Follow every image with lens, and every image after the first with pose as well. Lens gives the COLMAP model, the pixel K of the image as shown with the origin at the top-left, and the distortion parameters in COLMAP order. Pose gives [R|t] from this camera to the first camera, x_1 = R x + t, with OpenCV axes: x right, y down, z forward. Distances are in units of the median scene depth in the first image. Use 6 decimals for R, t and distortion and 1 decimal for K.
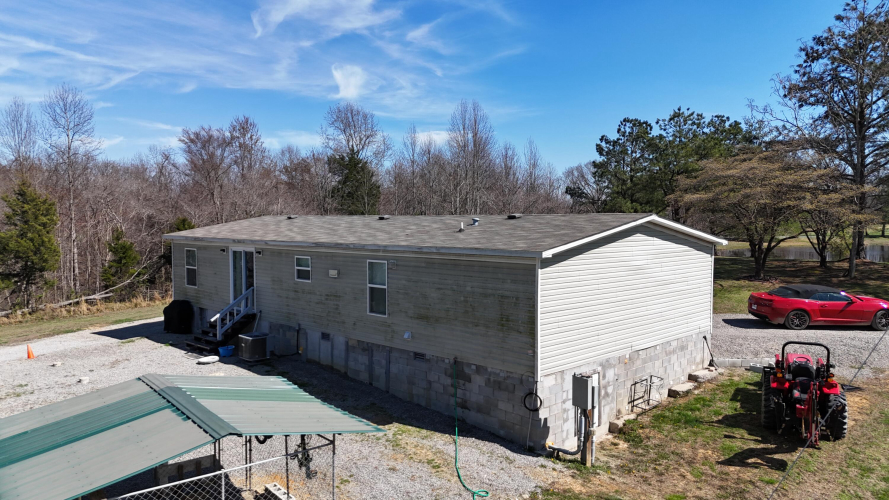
lens RADIAL K [[648.1, 0, 447.0], [0, 648.1, 251.1], [0, 0, 1]] dist [0.064443, -0.059288]
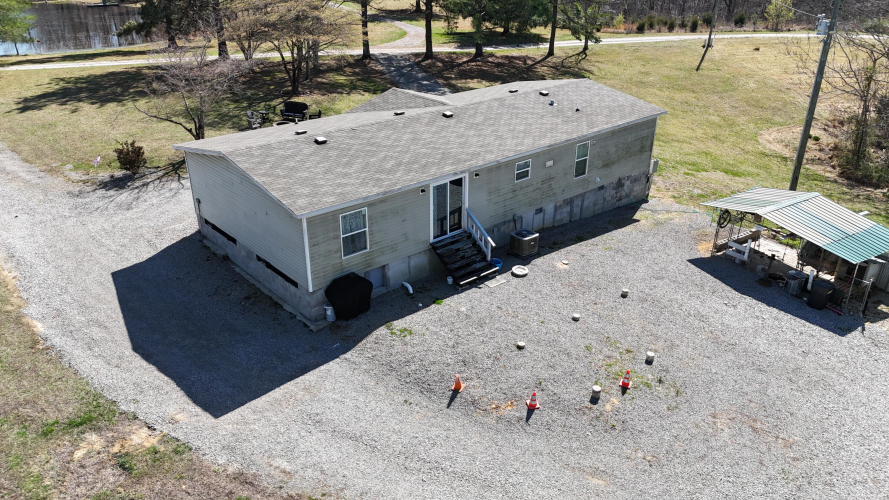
lens RADIAL K [[648.1, 0, 445.7], [0, 648.1, 247.3], [0, 0, 1]] dist [0.064443, -0.059288]
pose [[0.068689, -0.421136, 0.904393, -1.565726], [0.049471, 0.906856, 0.418526, -0.405527], [-0.996411, 0.015992, 0.083125, 1.157419]]
